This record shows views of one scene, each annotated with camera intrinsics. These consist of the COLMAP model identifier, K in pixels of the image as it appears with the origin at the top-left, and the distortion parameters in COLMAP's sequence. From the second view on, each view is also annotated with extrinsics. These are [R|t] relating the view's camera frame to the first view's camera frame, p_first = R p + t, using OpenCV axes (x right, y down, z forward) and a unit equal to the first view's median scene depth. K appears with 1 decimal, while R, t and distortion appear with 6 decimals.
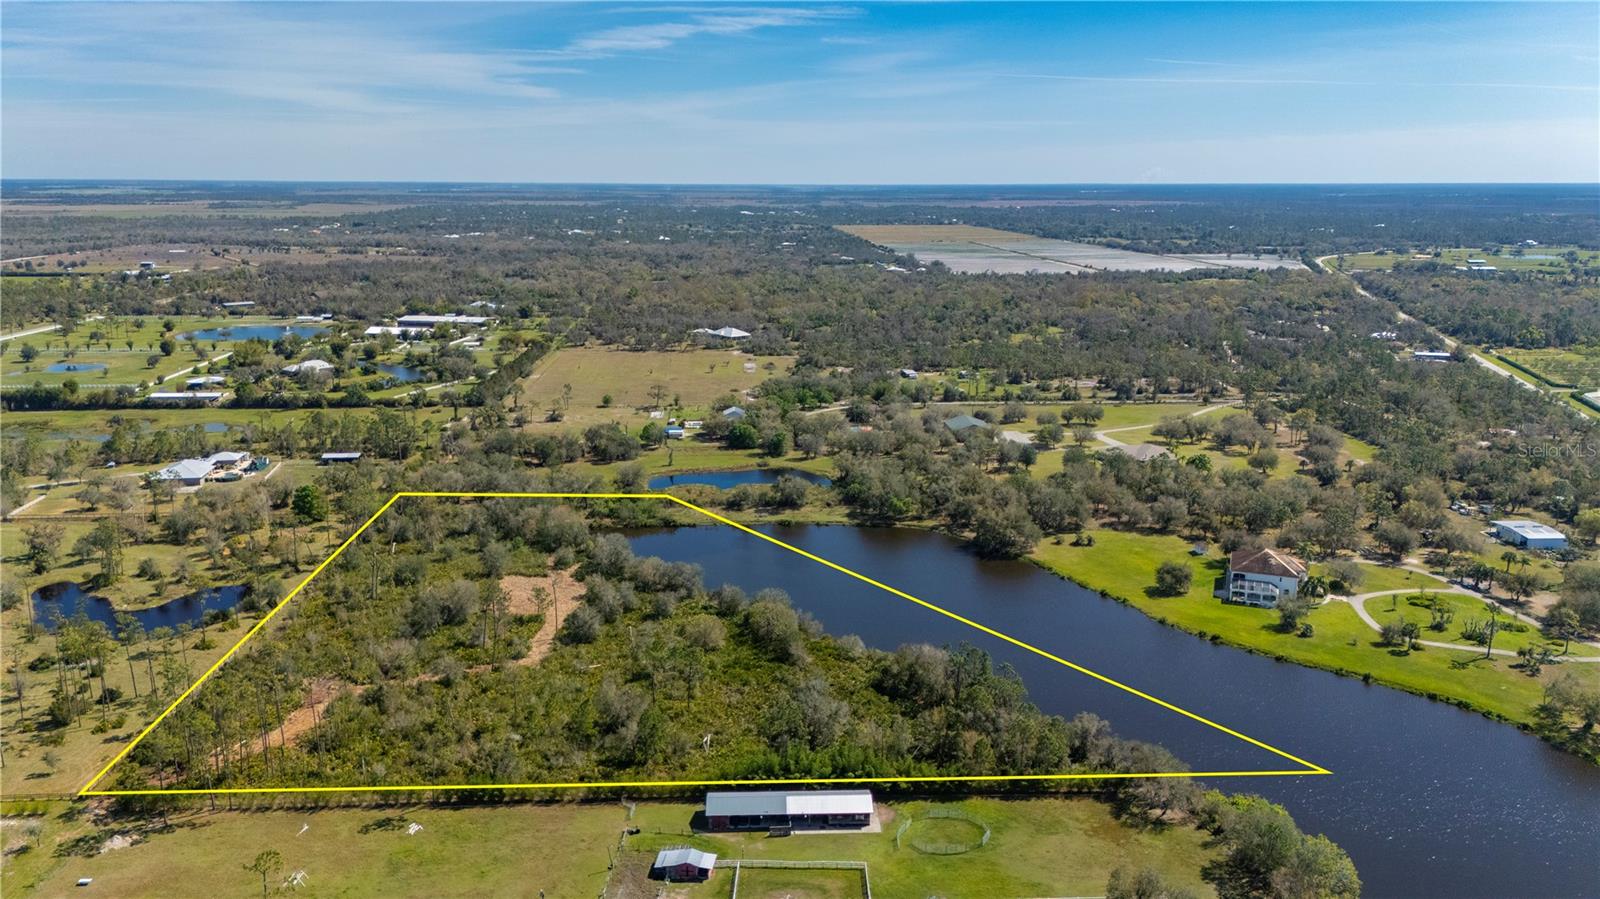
lens RADIAL K [[1216.8, 0, 800.0], [0, 1216.8, 449.5], [0, 0, 1]] dist [0.085435, -0.057133]
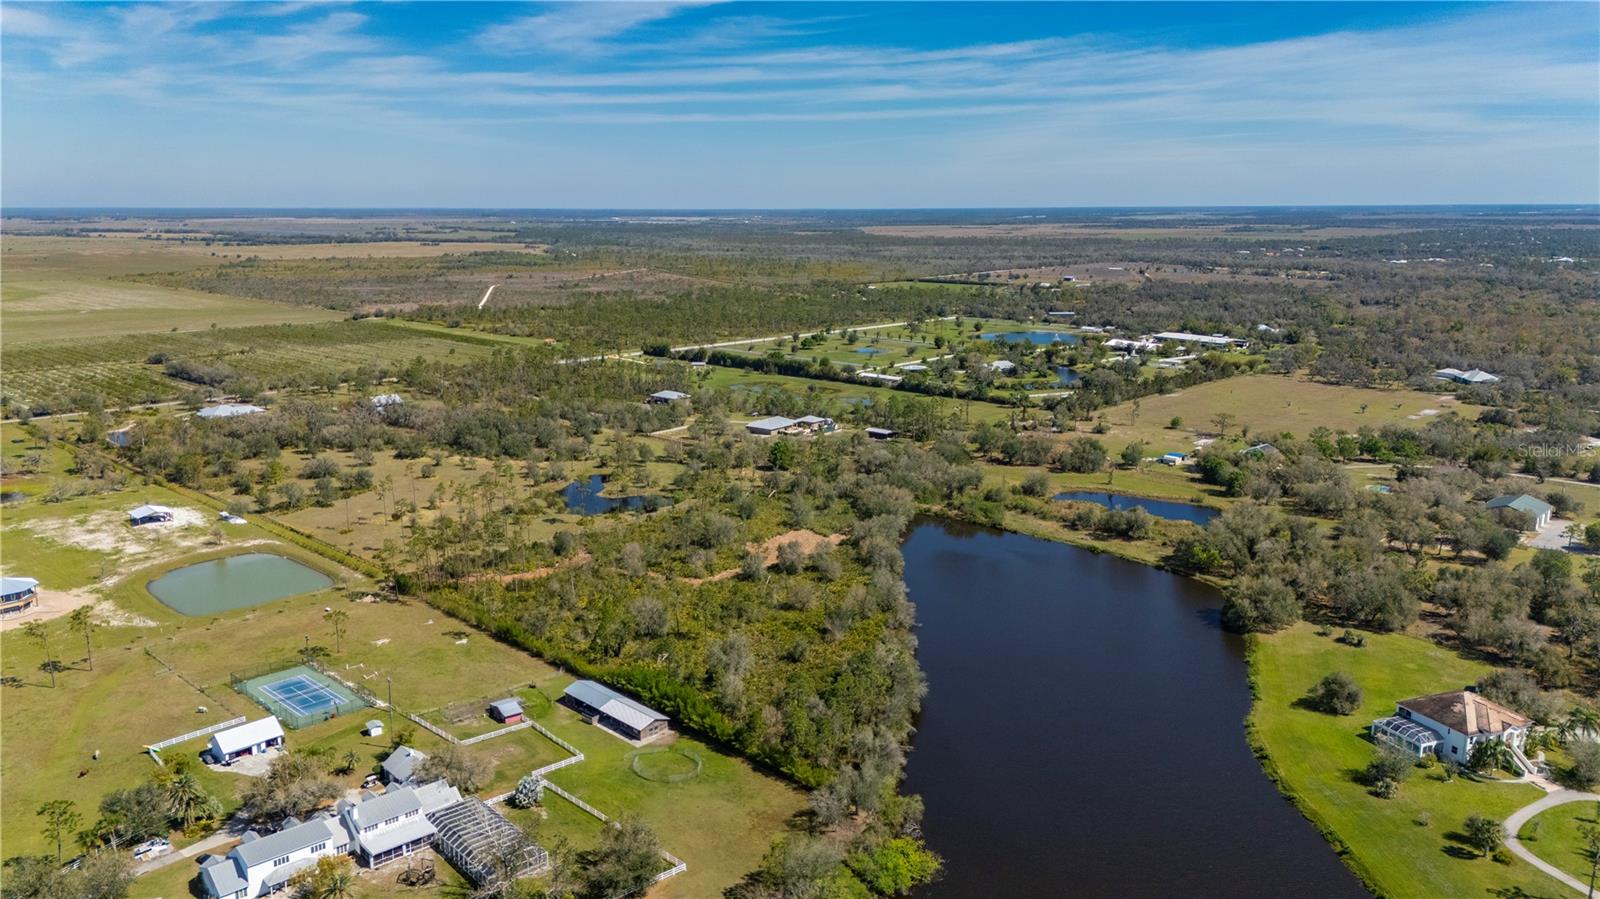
lens RADIAL K [[1171.6, 0, 794.4], [0, 1171.6, 454.5], [0, 0, 1]] dist [0.078808, -0.078941]
pose [[0.674271, 0.153403, -0.722375, 0.616369], [-0.158648, 0.985438, 0.061182, -0.043746], [0.721241, 0.073350, 0.688789, 0.184612]]
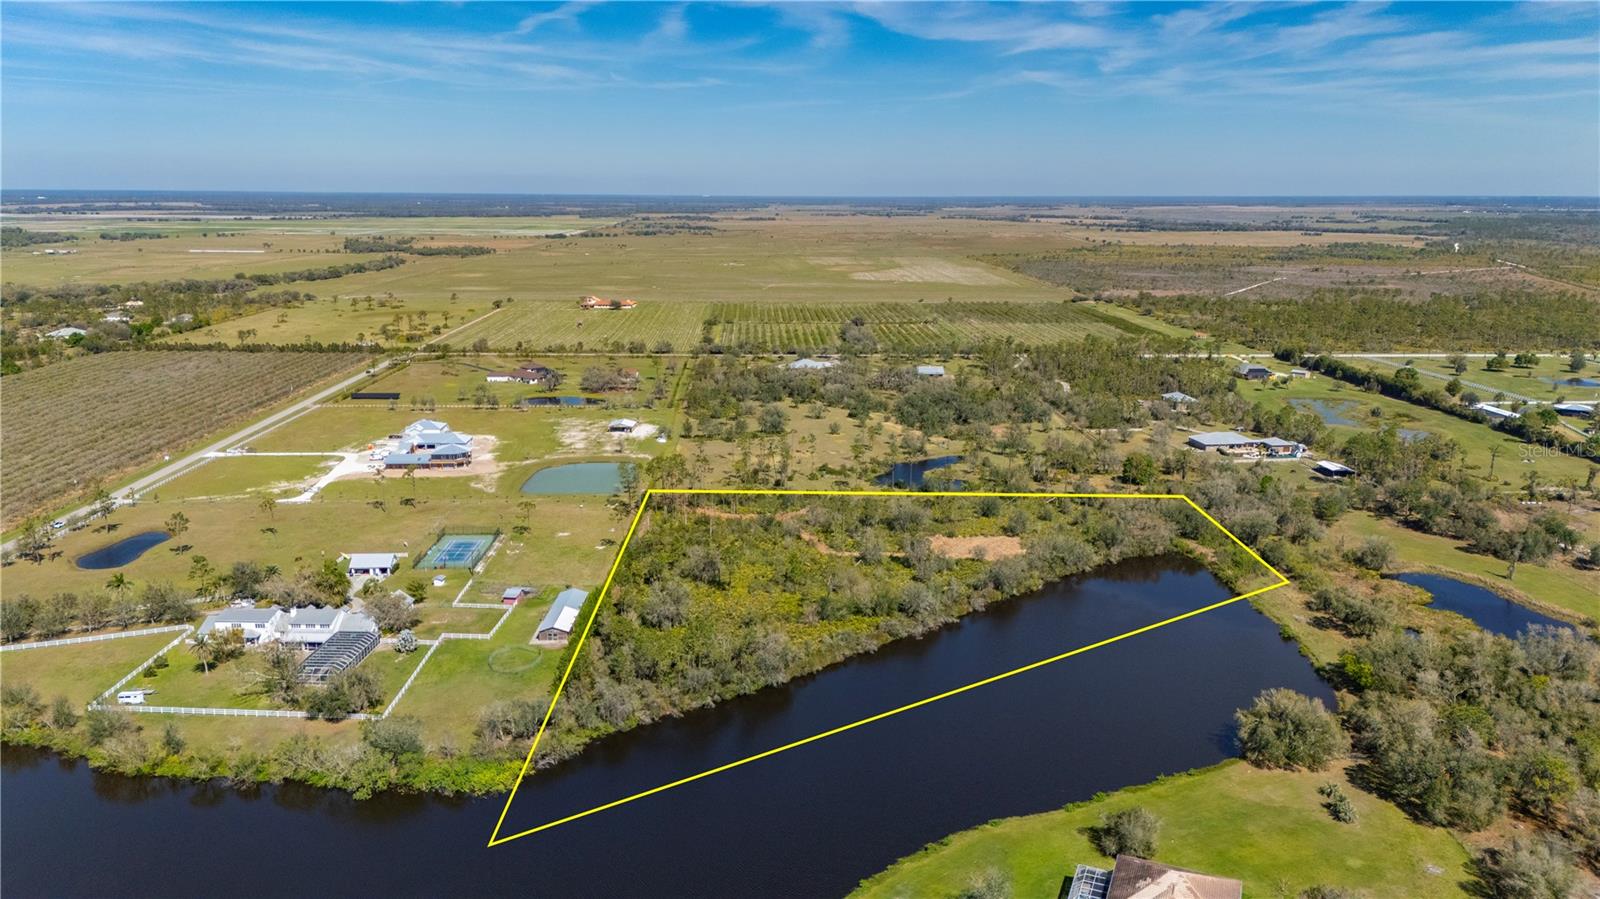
lens RADIAL K [[1160.7, 0, 800.0], [0, 1160.7, 449.5], [0, 0, 1]] dist [0.076506, -0.076952]
pose [[-0.032451, 0.217334, -0.975558, 0.872377], [-0.221010, 0.950349, 0.219069, -0.182816], [0.974732, 0.222717, 0.017193, 0.790787]]
